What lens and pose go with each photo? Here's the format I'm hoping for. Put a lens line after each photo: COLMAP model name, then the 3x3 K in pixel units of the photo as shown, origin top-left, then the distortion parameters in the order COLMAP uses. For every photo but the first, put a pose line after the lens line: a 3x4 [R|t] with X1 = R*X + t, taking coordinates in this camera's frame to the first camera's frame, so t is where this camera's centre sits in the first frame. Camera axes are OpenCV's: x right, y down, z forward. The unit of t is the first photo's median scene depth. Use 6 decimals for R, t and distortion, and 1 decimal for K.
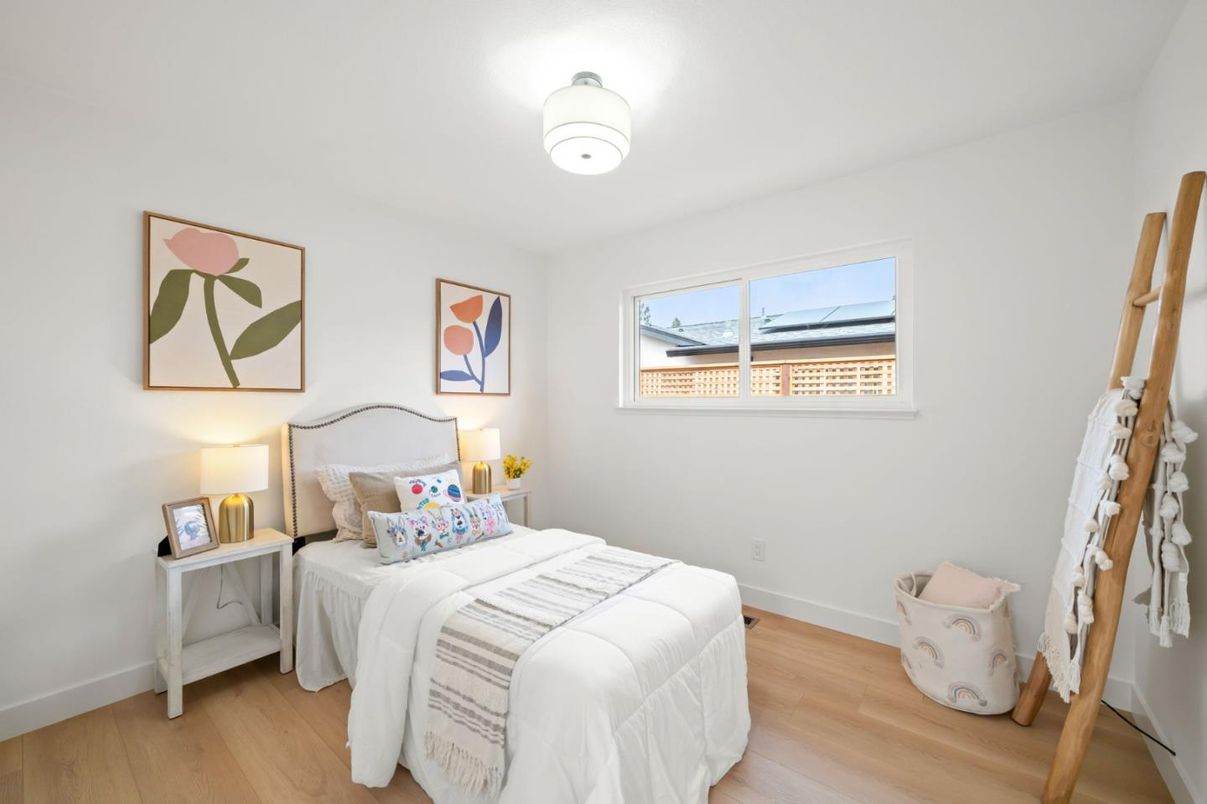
lens RADIAL K [[485.5, 0, 604.4], [0, 485.5, 412.6], [0, 0, 1]] dist [0.000477, 0.000028]
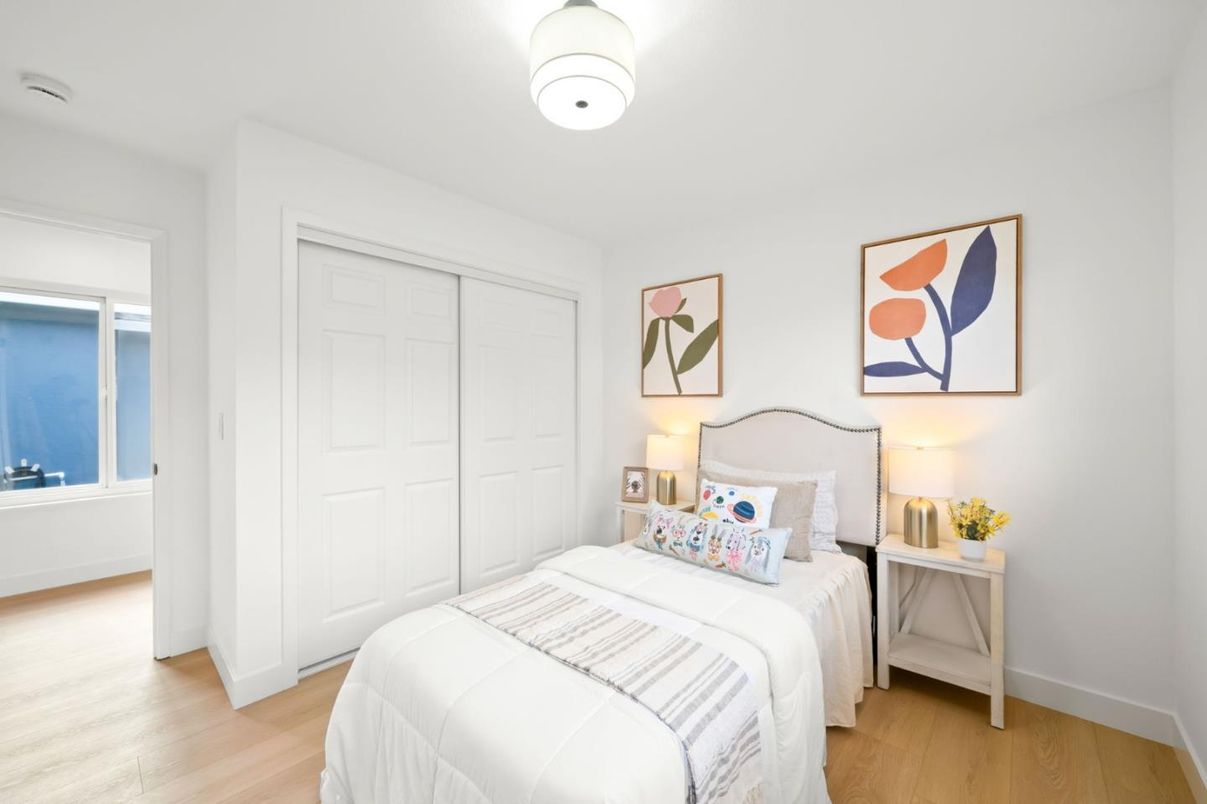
lens RADIAL K [[481.2, 0, 601.7], [0, 481.2, 401.2], [0, 0, 1]] dist [0.000231, 0.000013]
pose [[-0.081240, -0.006906, -0.996671, 0.582028], [-0.027096, 0.999622, -0.004717, -0.018954], [0.996326, 0.026622, -0.081396, 0.845430]]
